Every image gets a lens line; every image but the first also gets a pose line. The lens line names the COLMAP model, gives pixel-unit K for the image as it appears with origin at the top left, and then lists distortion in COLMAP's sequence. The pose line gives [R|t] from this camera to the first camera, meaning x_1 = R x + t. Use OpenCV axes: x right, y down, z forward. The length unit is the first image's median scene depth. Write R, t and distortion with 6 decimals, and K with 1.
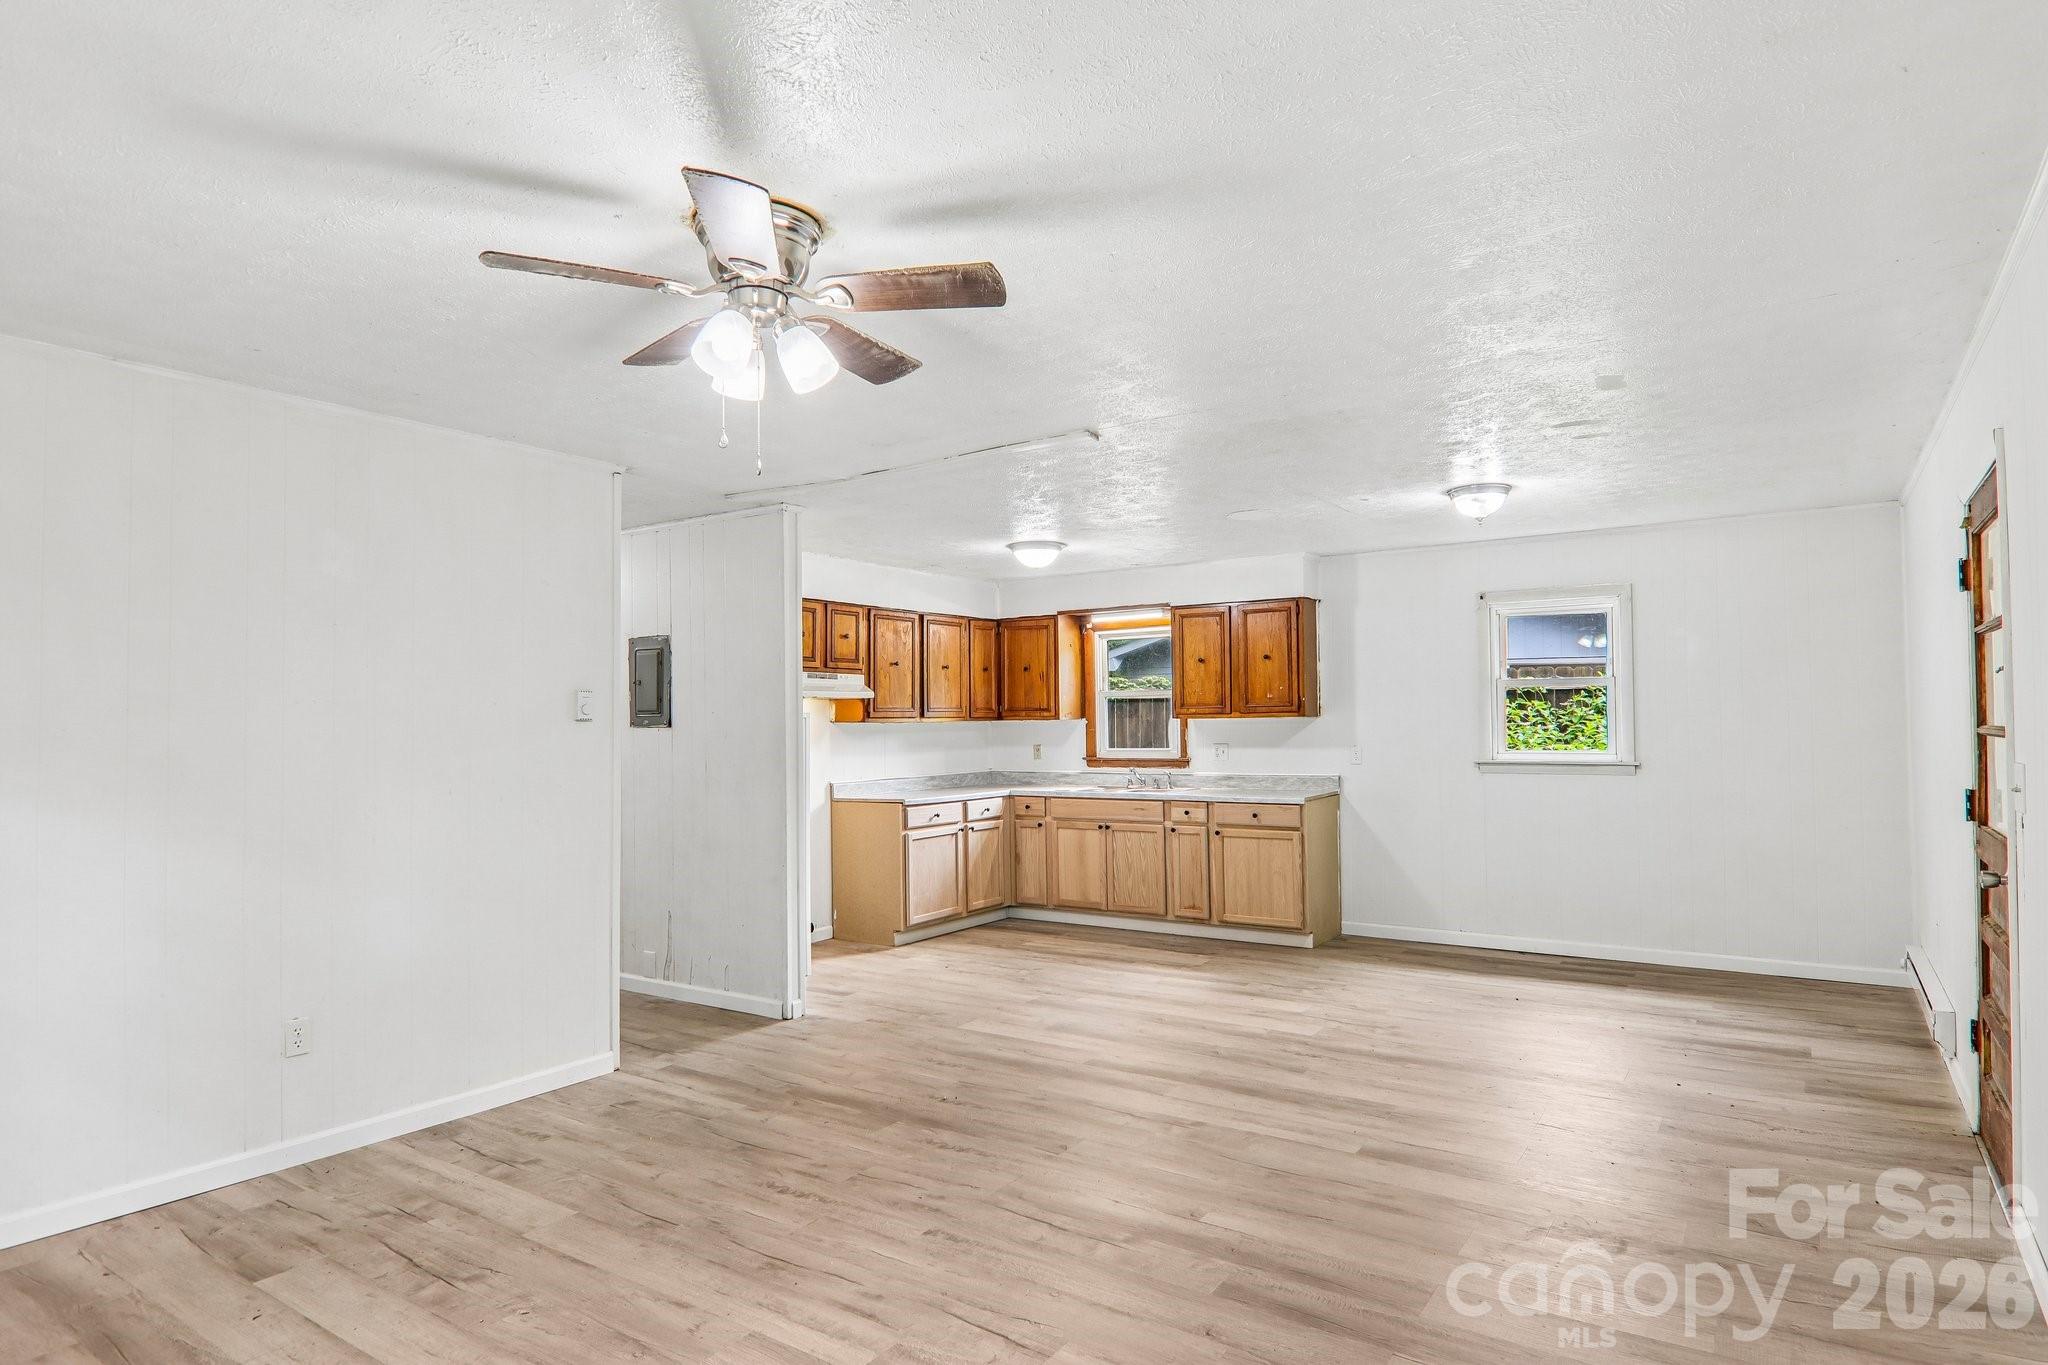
lens RADIAL K [[1133.2, 0, 1026.2], [0, 1133.2, 701.3], [0, 0, 1]] dist [0.005530, -0.020962]
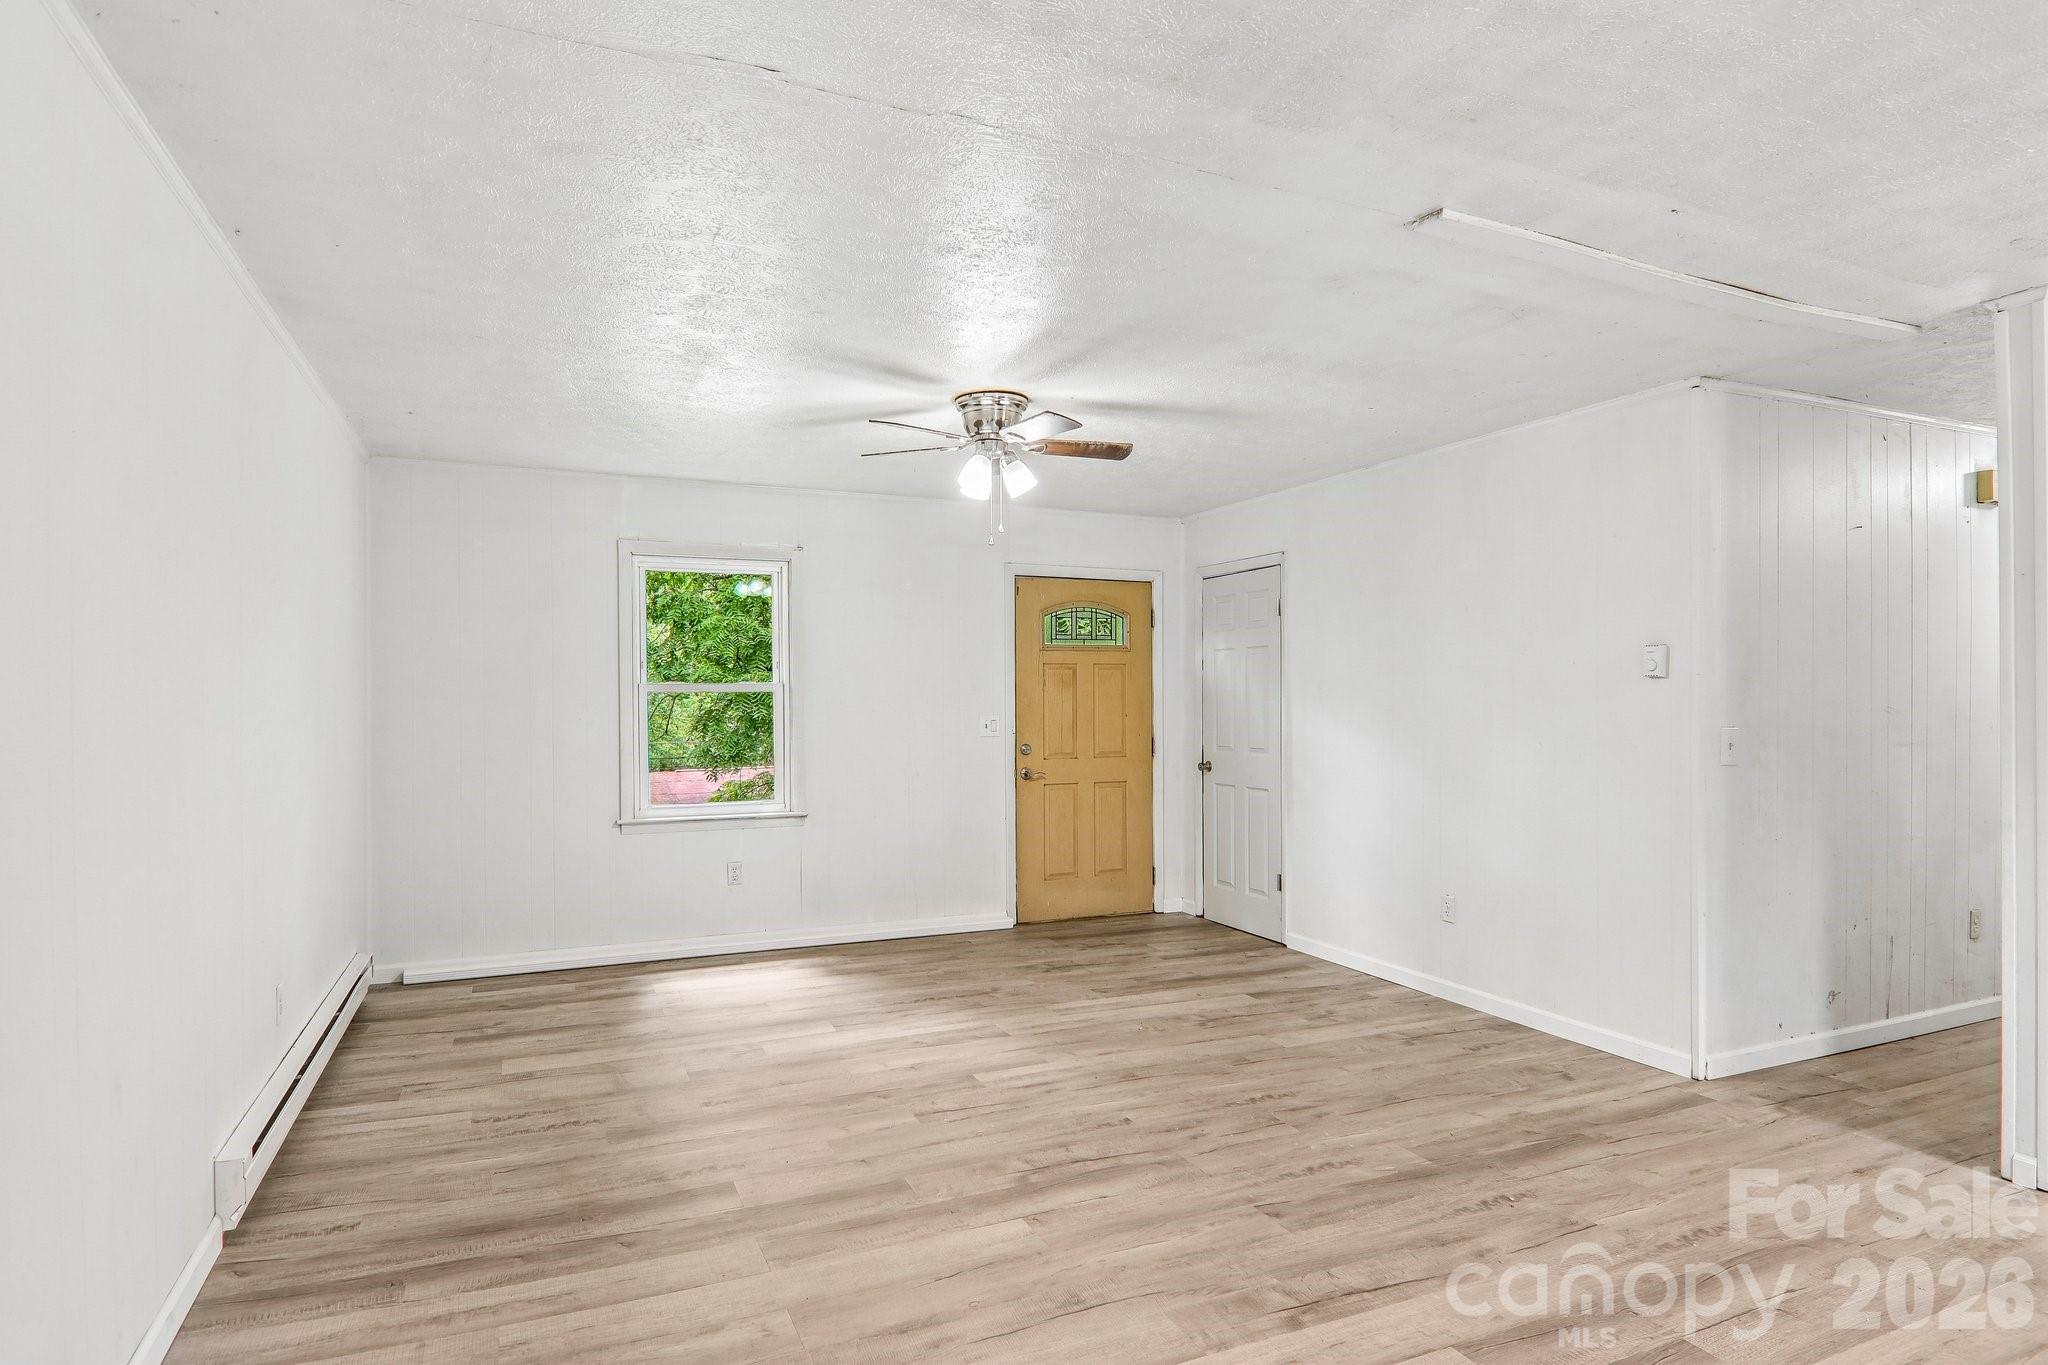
lens RADIAL K [[1133.2, 0, 1026.2], [0, 1133.2, 701.3], [0, 0, 1]] dist [0.005530, -0.020962]
pose [[-0.527170, 0.014431, -0.849638, 0.400757], [0.027403, 0.999624, -0.000025, 0.013767], [0.849318, -0.023296, -0.527367, 0.643585]]
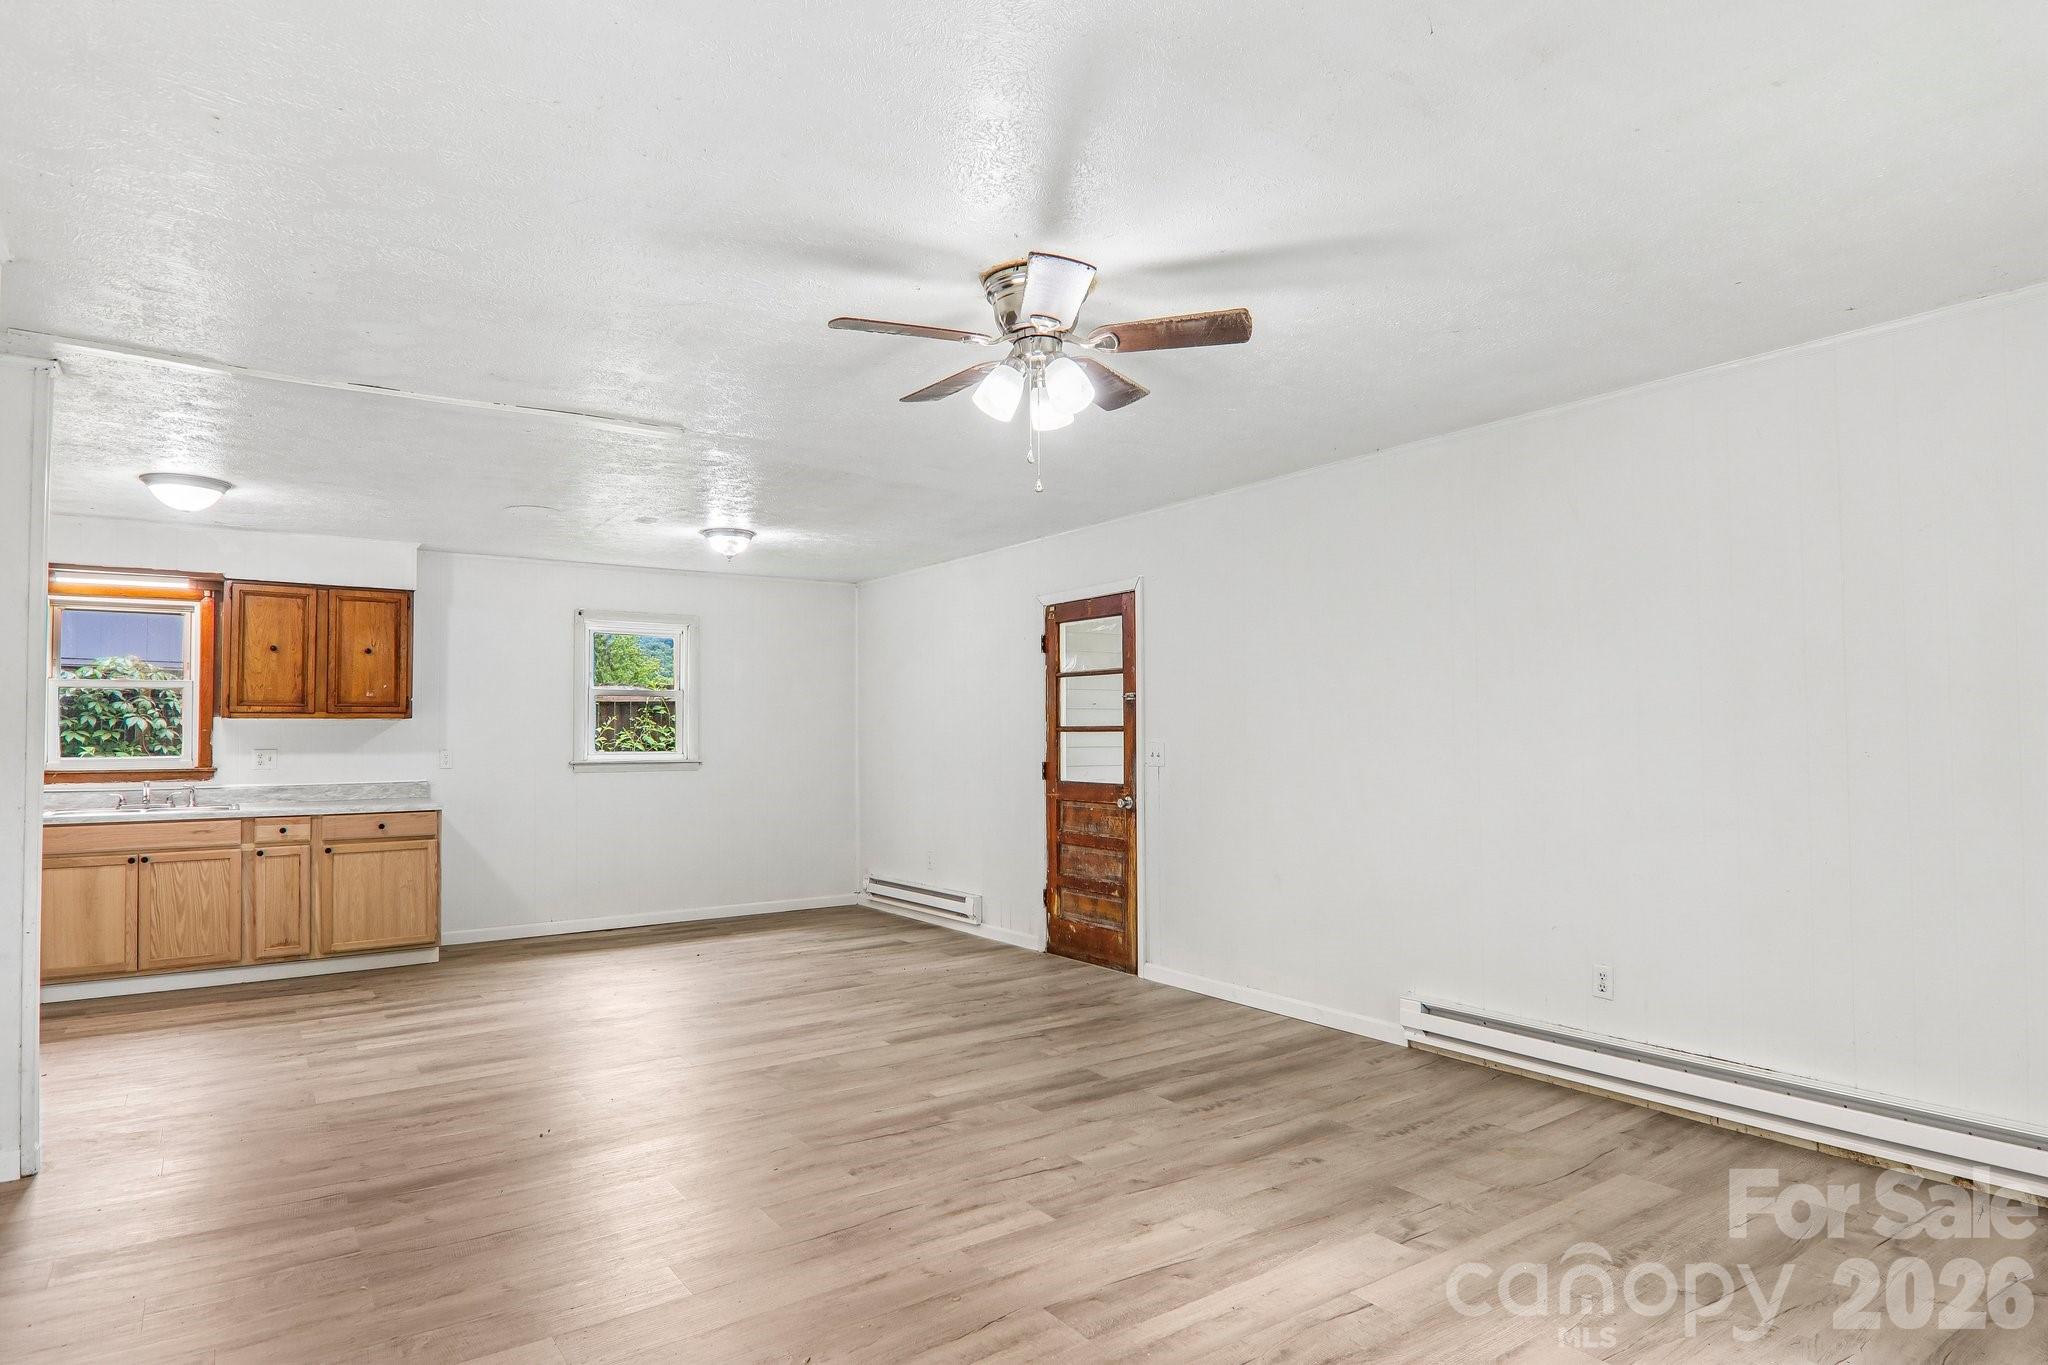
lens RADIAL K [[1133.2, 0, 1026.2], [0, 1133.2, 701.3], [0, 0, 1]] dist [0.005530, -0.020962]
pose [[0.348816, 0.036766, 0.936470, -0.444887], [-0.018280, 0.999307, -0.032424, 0.020135], [-0.937013, -0.005809, 0.349247, 0.194952]]
